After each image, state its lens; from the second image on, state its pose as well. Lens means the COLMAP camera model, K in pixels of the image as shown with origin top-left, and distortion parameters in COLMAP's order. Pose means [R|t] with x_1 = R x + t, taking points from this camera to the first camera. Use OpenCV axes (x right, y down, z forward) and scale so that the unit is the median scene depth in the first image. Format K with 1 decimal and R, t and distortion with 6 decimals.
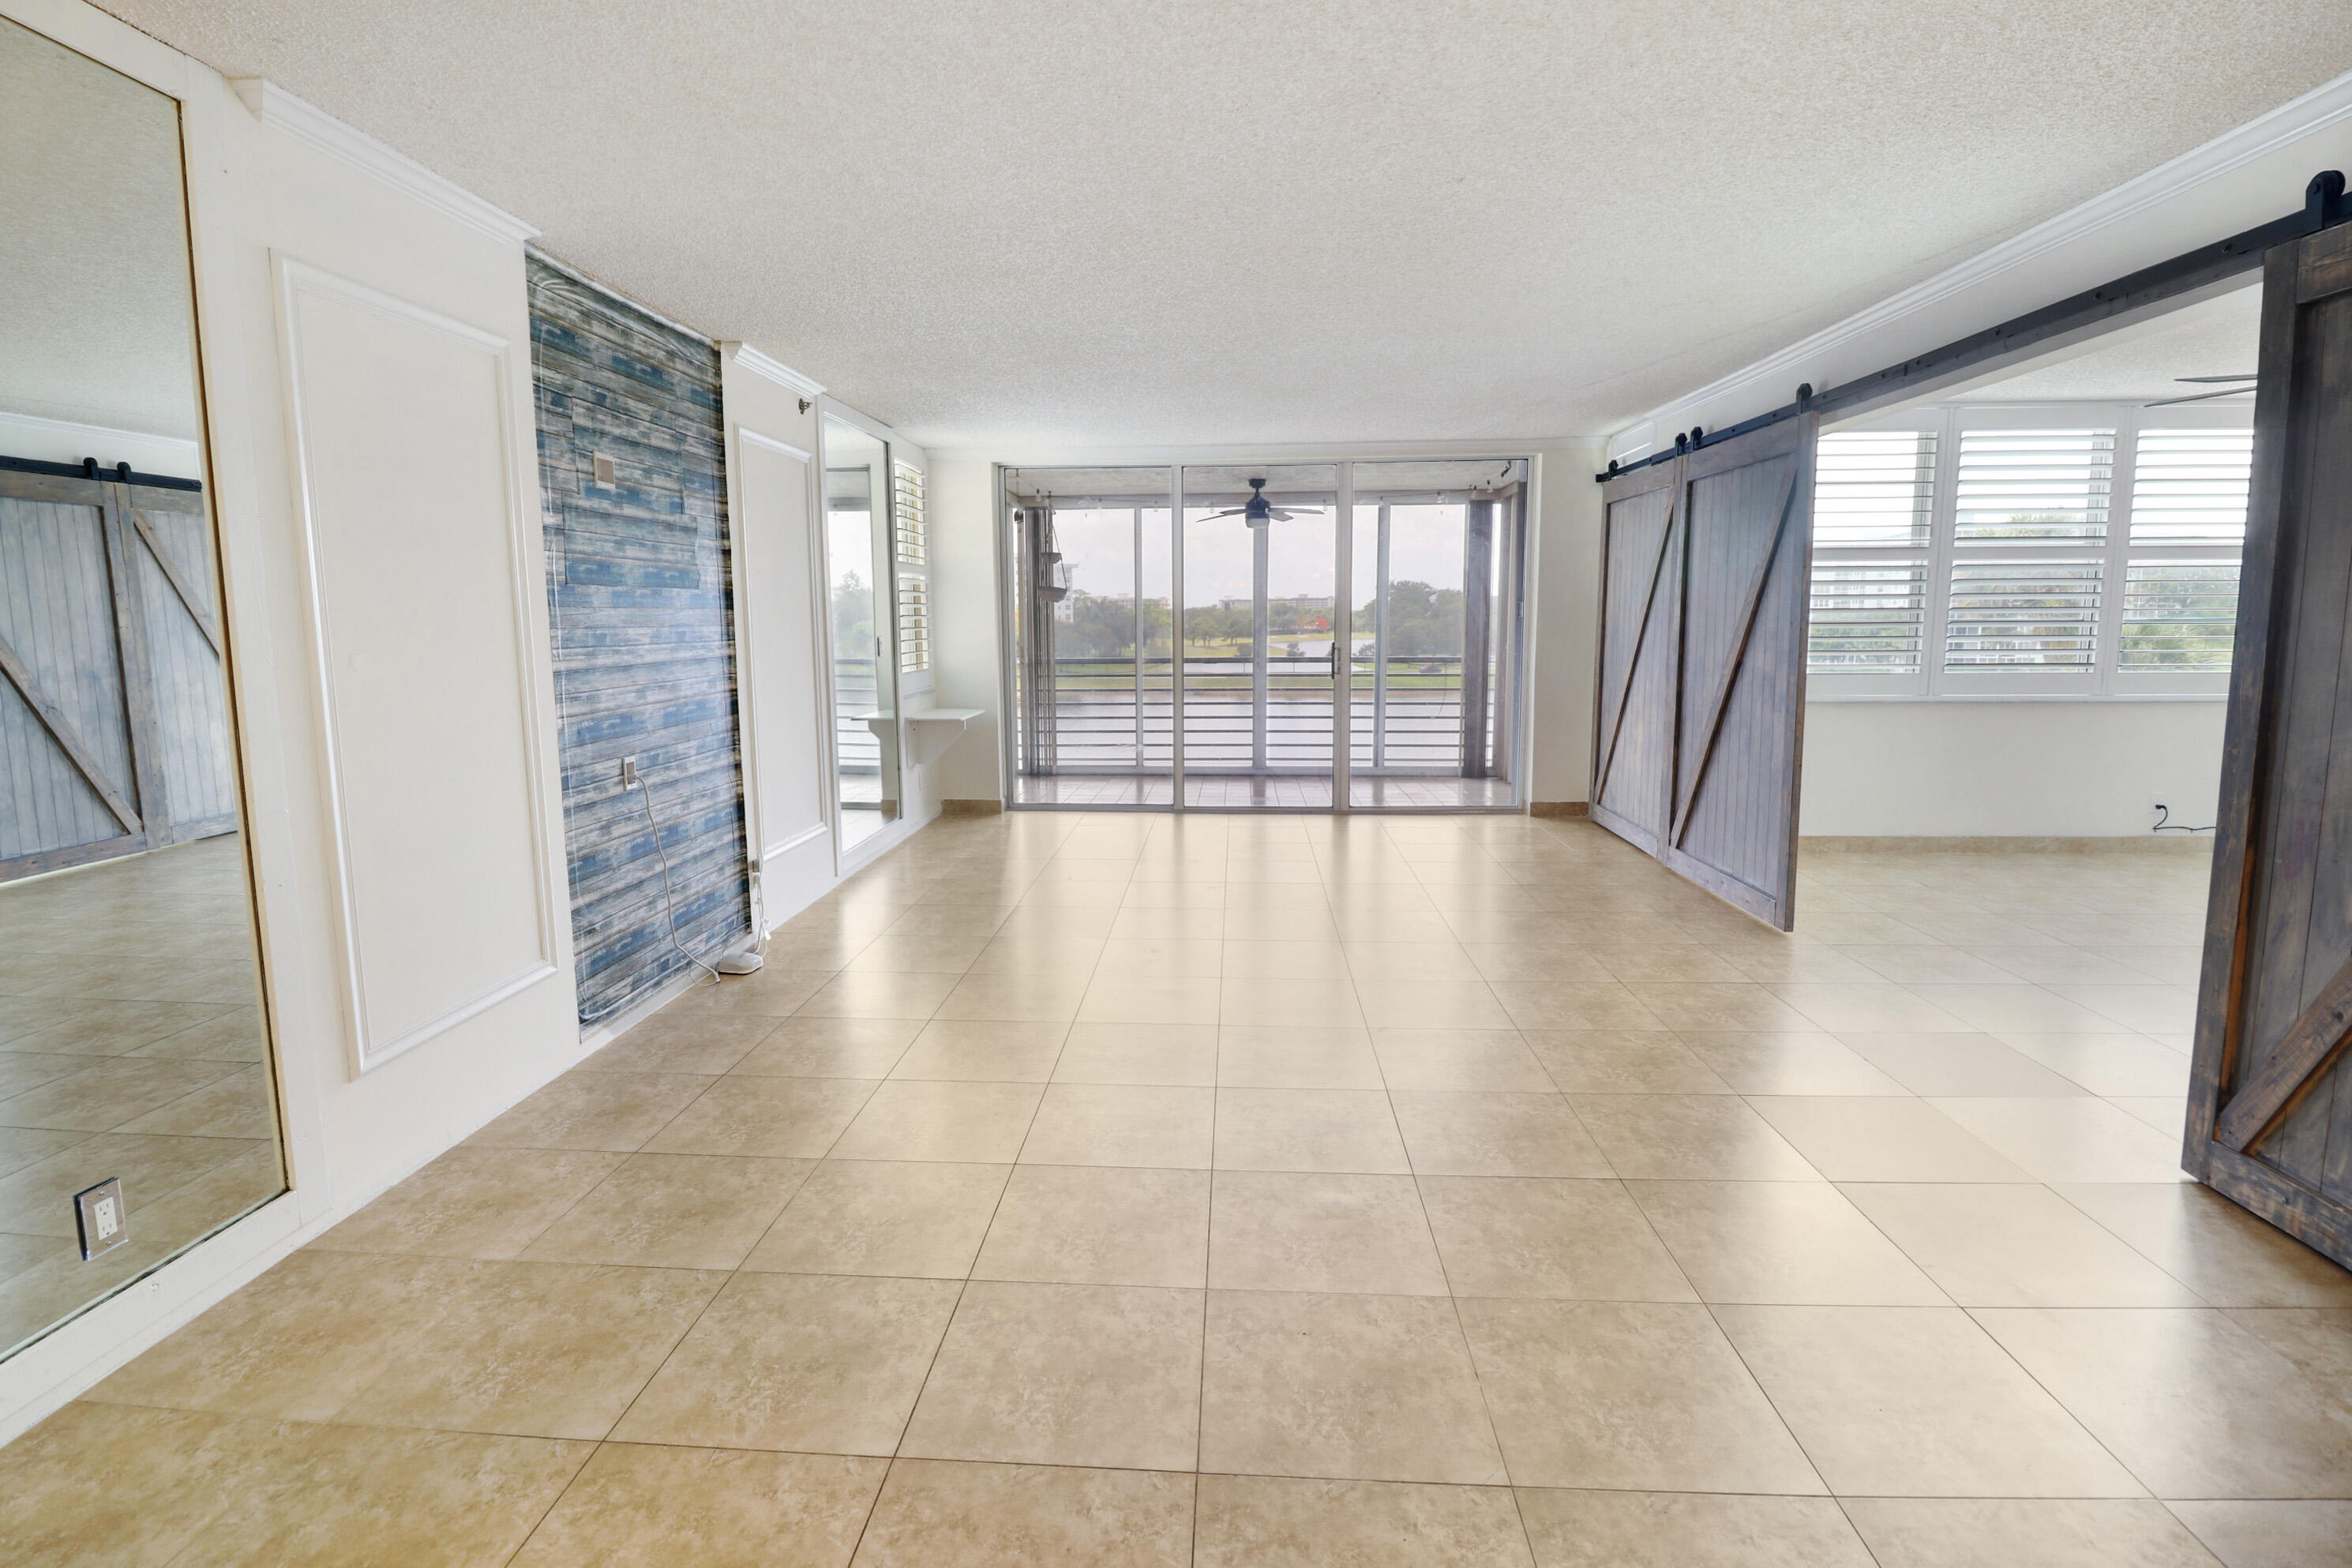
lens RADIAL K [[1106.8, 0, 1155.3], [0, 1106.8, 768.6], [0, 0, 1]] dist [0.000705, -0.005616]
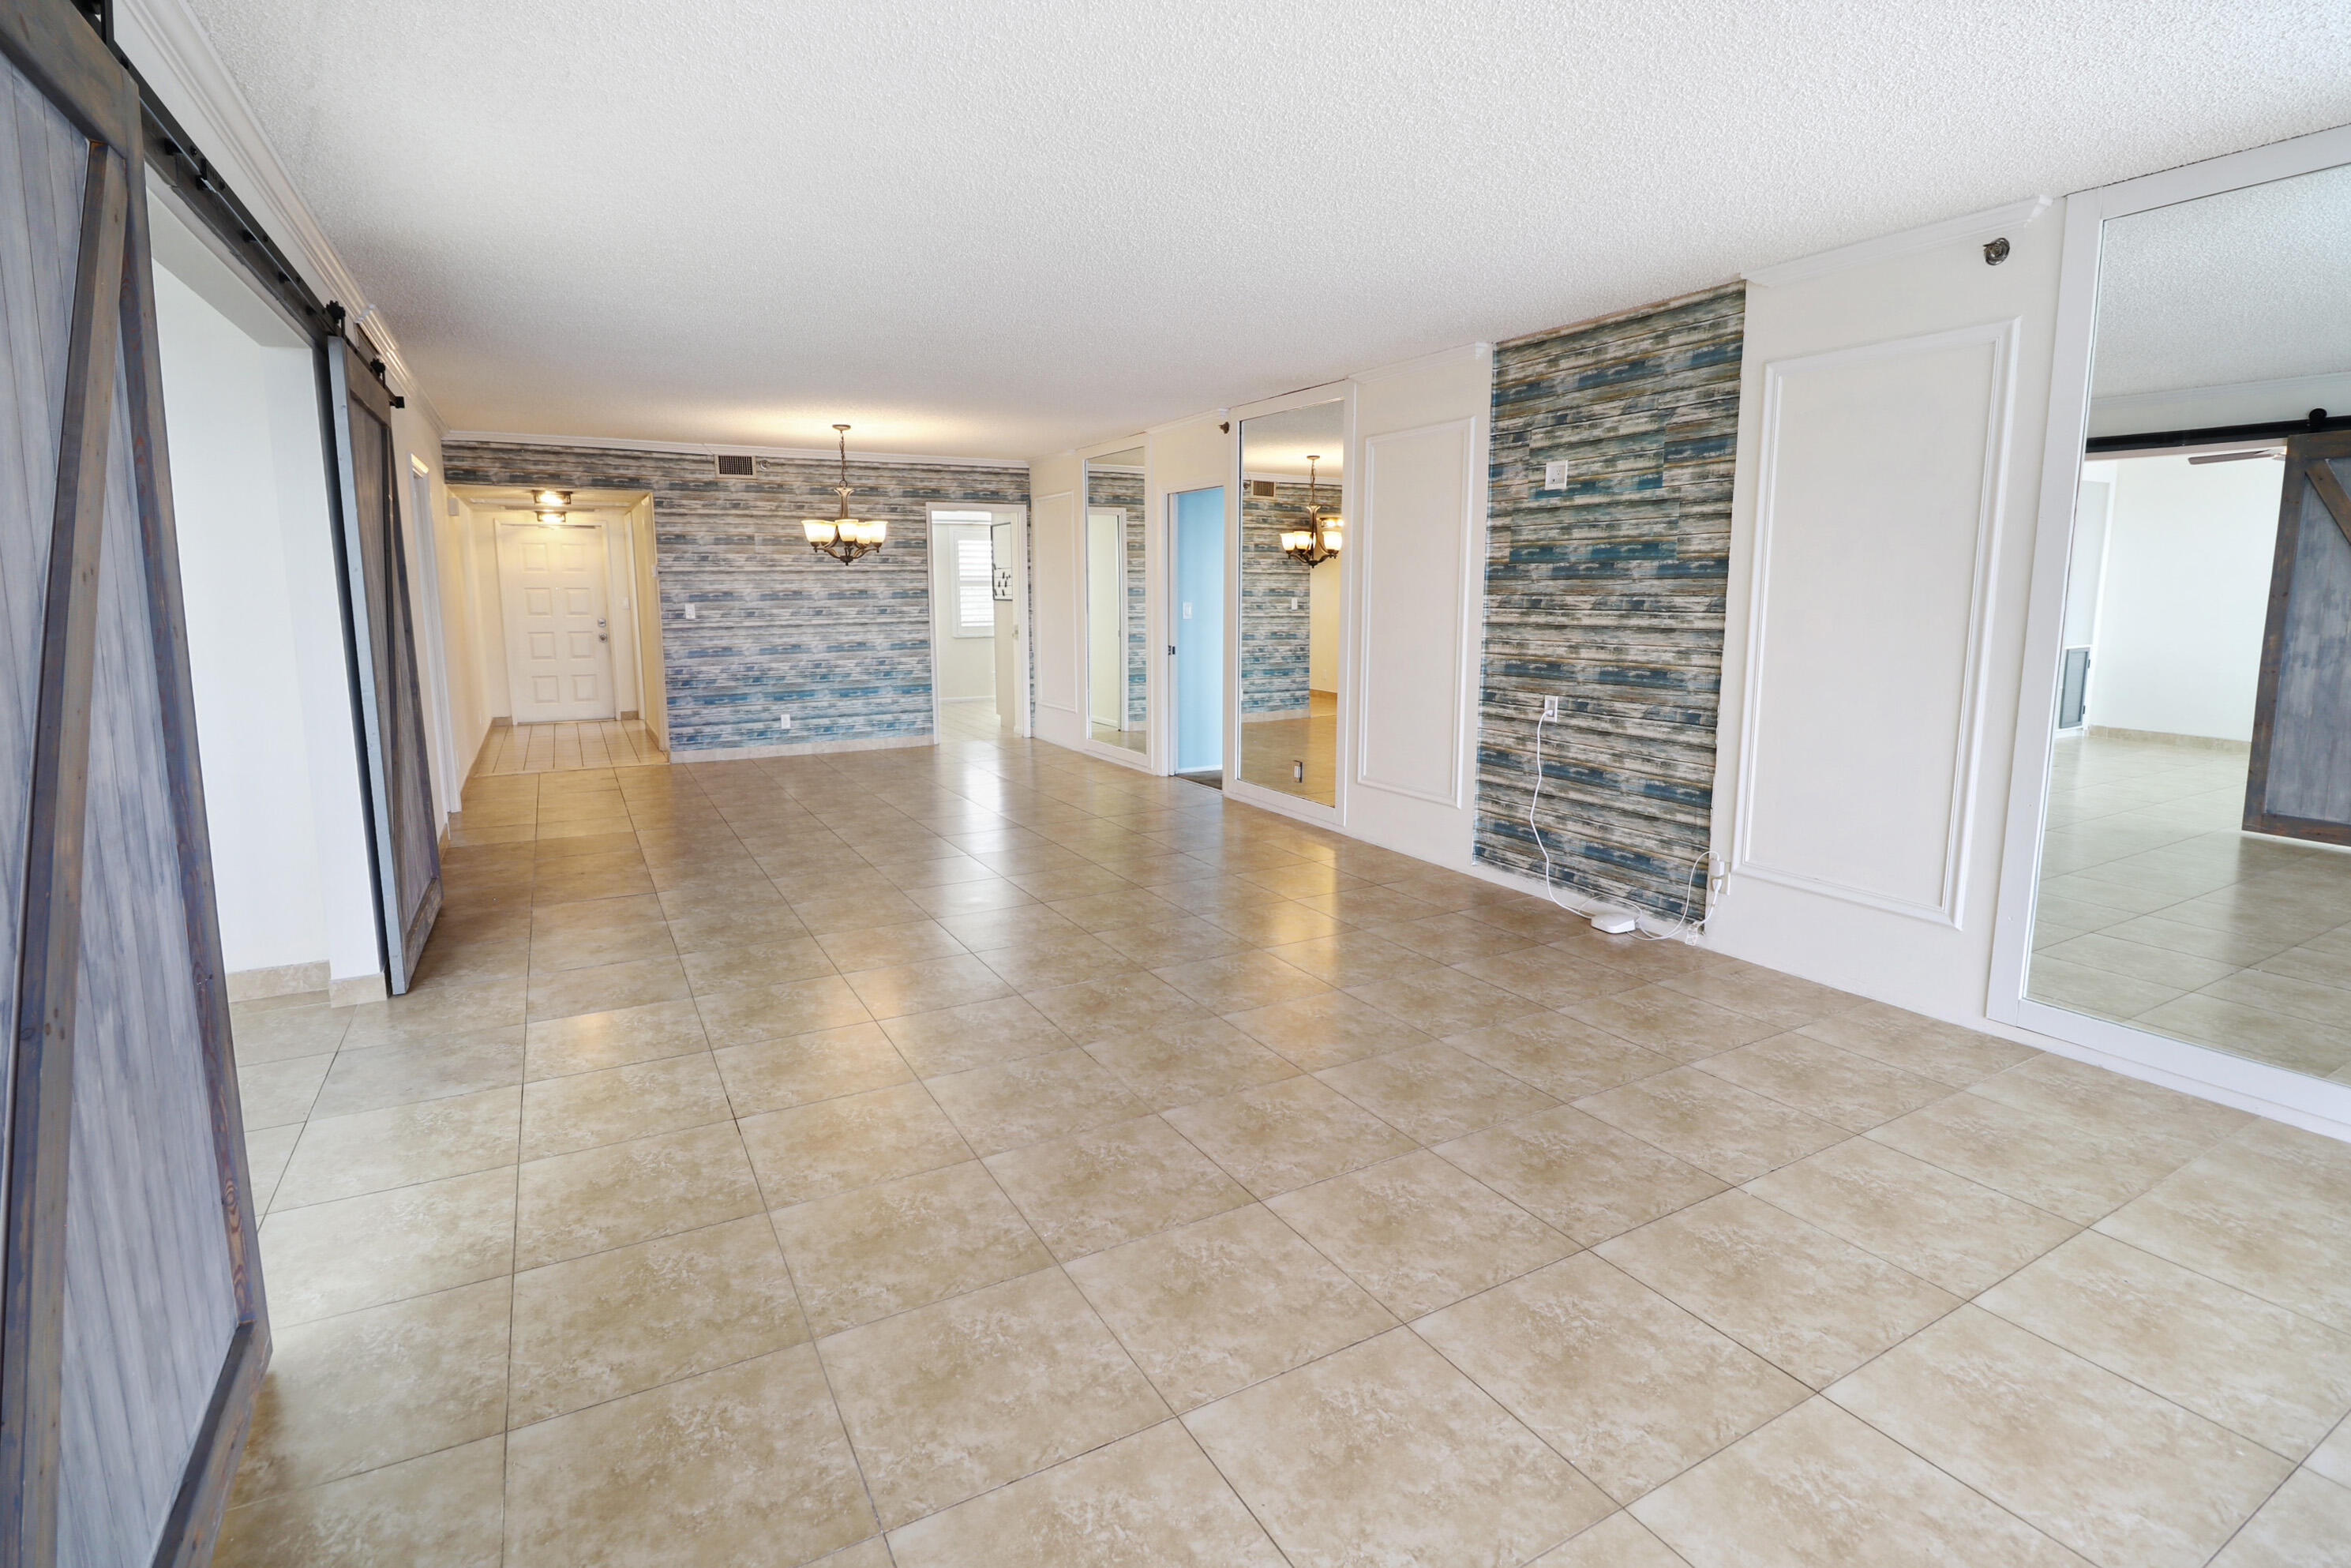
lens RADIAL K [[1106.4, 0, 1146.8], [0, 1106.4, 762.3], [0, 0, 1]] dist [0.000705, -0.005616]
pose [[-0.852156, 0.087145, -0.515981, 0.379198], [-0.066306, 0.960106, 0.271661, -0.162138], [0.519070, 0.265710, -0.812382, 1.160570]]
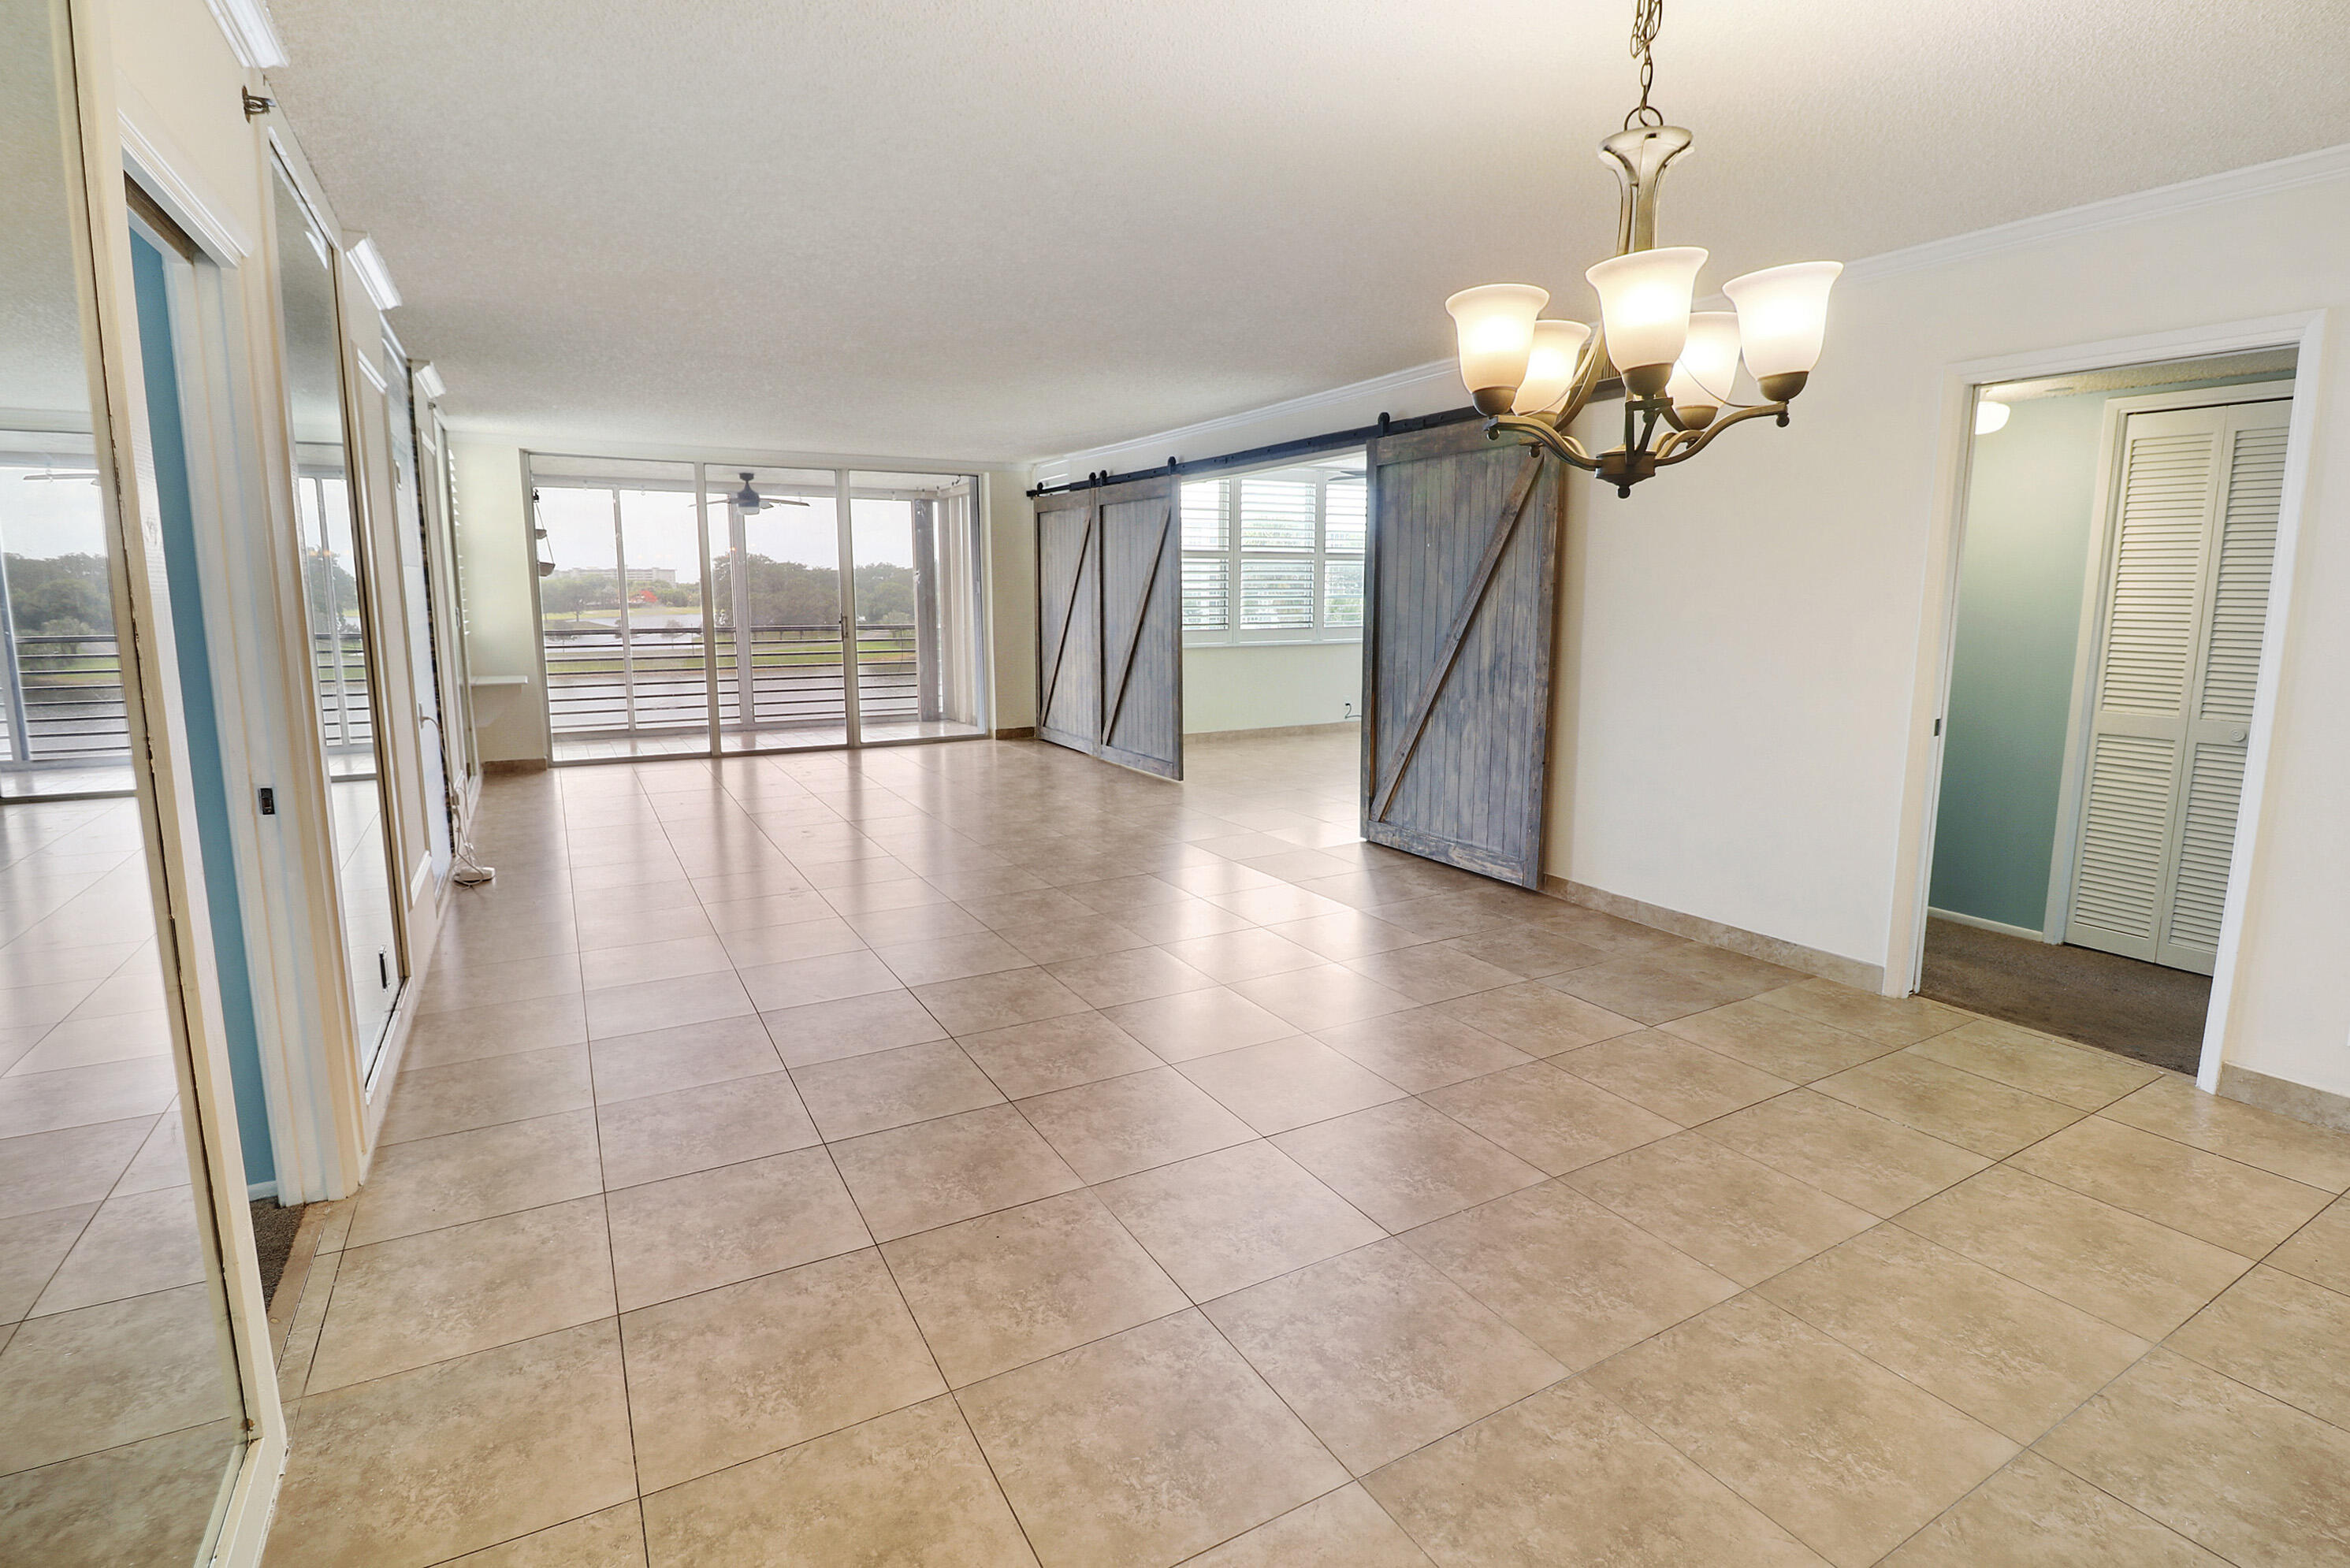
lens RADIAL K [[1105.8, 0, 1190.9], [0, 1105.8, 706.2], [0, 0, 1]] dist [0.000705, -0.005616]
pose [[0.827379, -0.053086, 0.559130, -0.284274], [0.071186, 0.997406, -0.010639, 0.044024], [-0.557115, 0.048605, 0.829012, -0.325993]]
